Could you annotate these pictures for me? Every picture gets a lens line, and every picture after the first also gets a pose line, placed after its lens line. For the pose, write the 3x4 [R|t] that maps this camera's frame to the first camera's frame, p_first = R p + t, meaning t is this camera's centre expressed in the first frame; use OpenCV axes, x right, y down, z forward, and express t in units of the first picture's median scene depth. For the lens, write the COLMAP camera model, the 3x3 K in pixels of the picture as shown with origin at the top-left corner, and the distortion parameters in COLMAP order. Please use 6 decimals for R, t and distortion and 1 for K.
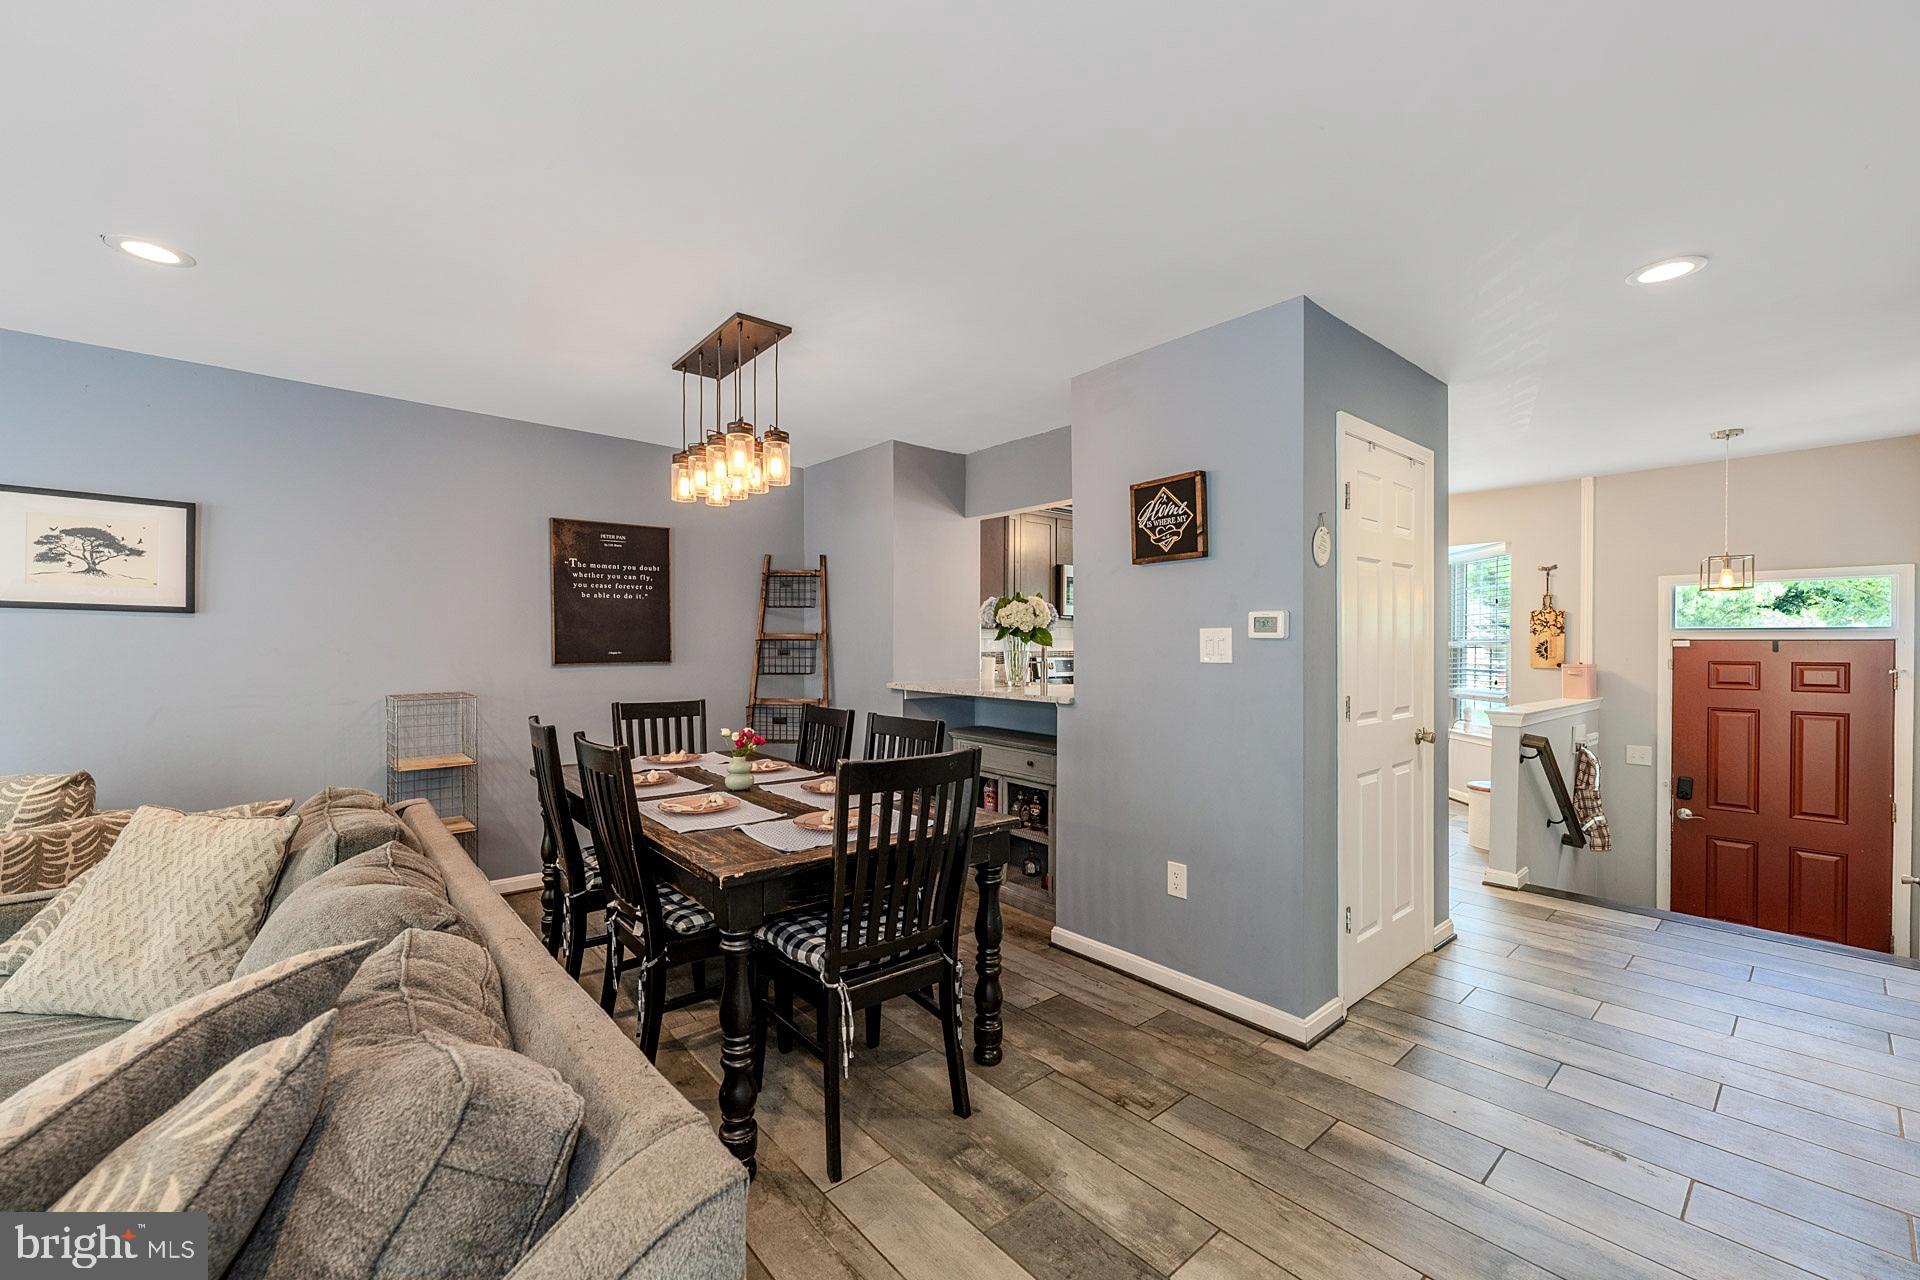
lens RADIAL K [[762.3, 0, 952.4], [0, 762.3, 650.1], [0, 0, 1]] dist [-0.001305, 0.000307]
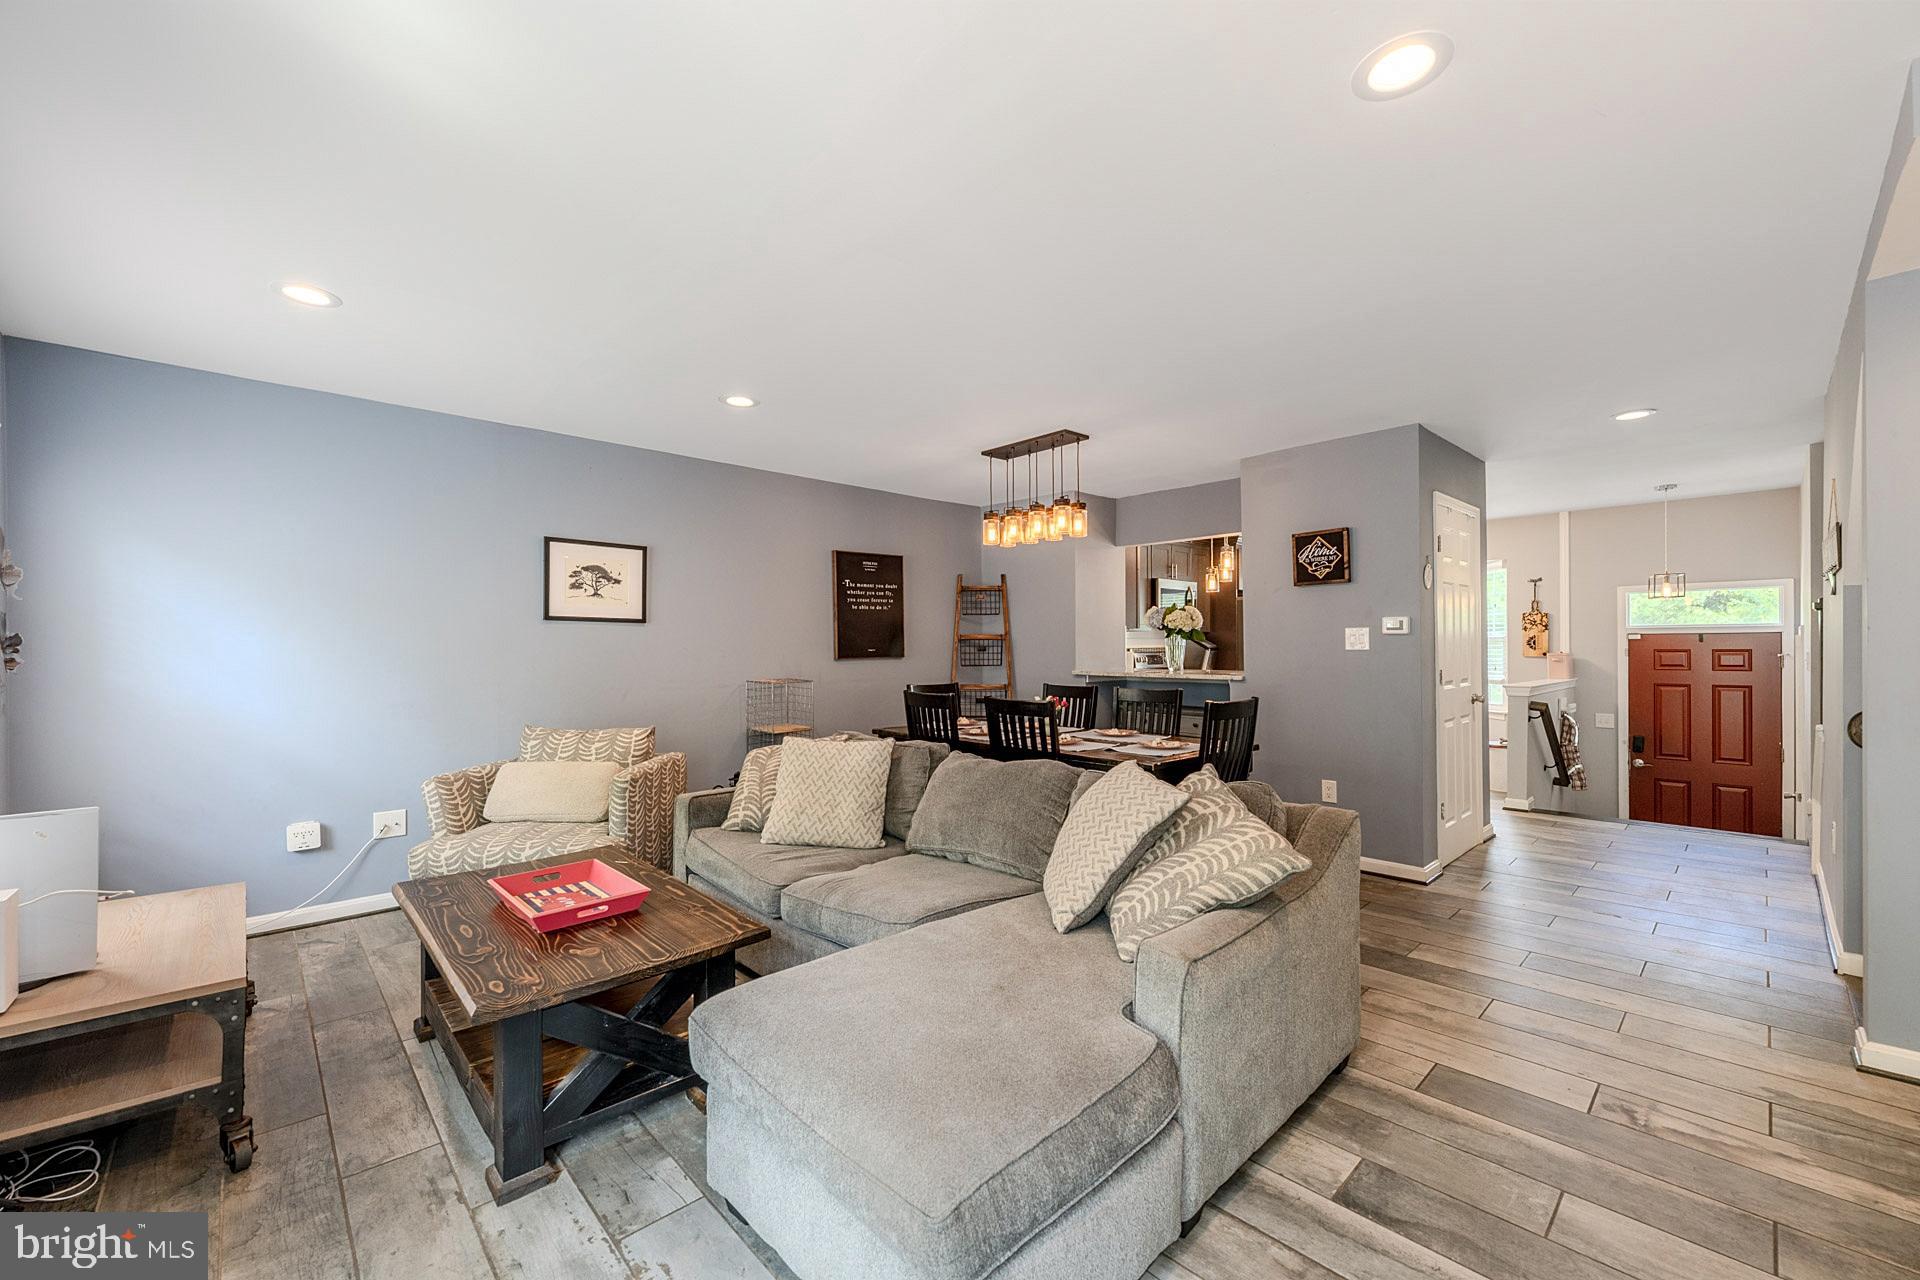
lens RADIAL K [[762.3, 0, 952.4], [0, 762.3, 650.1], [0, 0, 1]] dist [-0.001305, 0.000307]
pose [[0.998999, -0.009189, 0.043773, -0.448453], [0.009327, 0.999952, -0.002956, 0.011257], [-0.043744, 0.003362, 0.999037, -0.427596]]
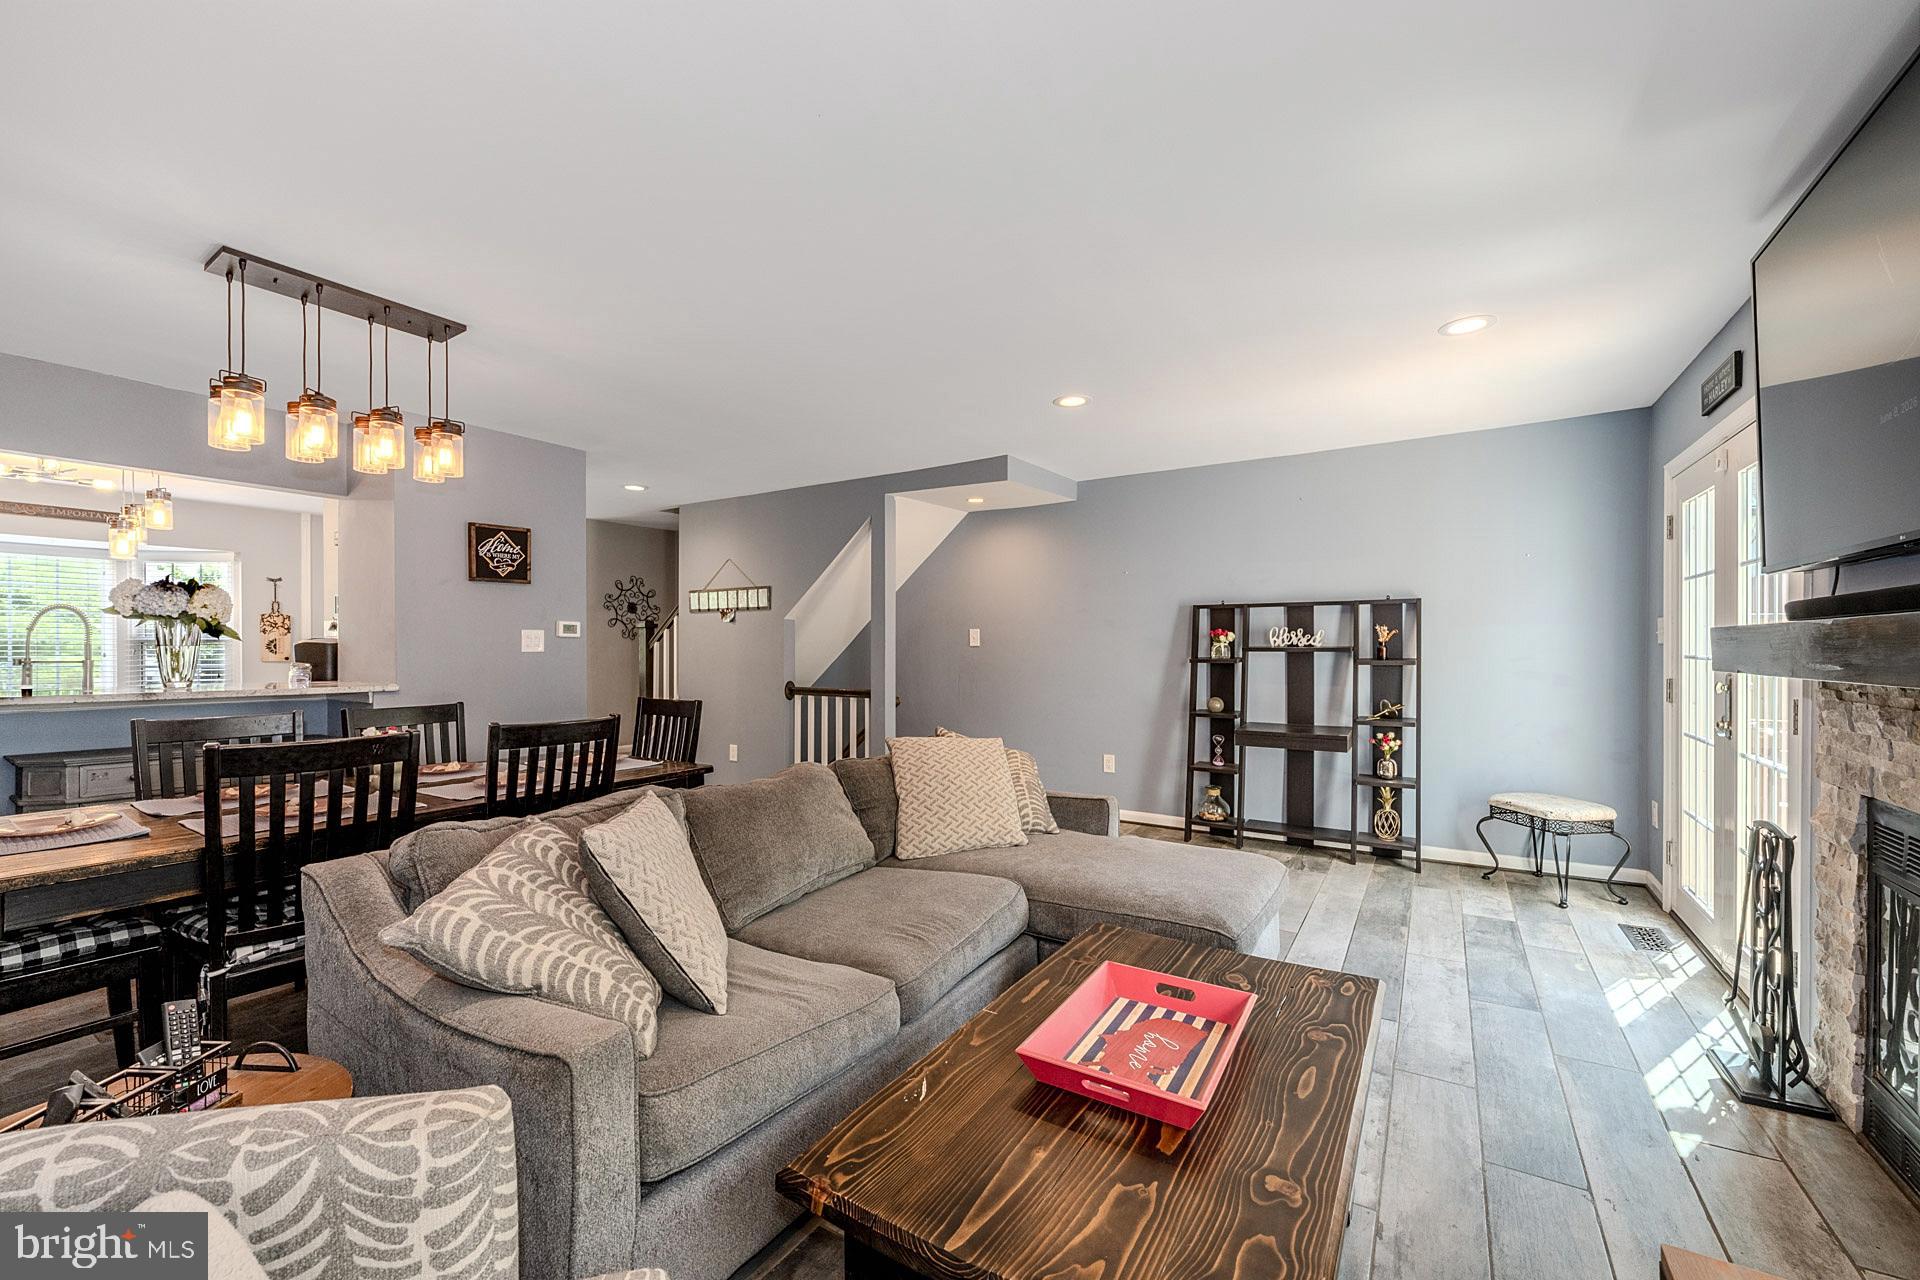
lens RADIAL K [[759.5, 0, 957.6], [0, 759.5, 651.7], [0, 0, 1]] dist [-0.000296, -0.000059]
pose [[-0.293612, -0.007557, 0.955895, -1.144614], [0.006129, 0.999933, 0.009787, 0.004863], [-0.955905, 0.008732, -0.293547, 0.501929]]
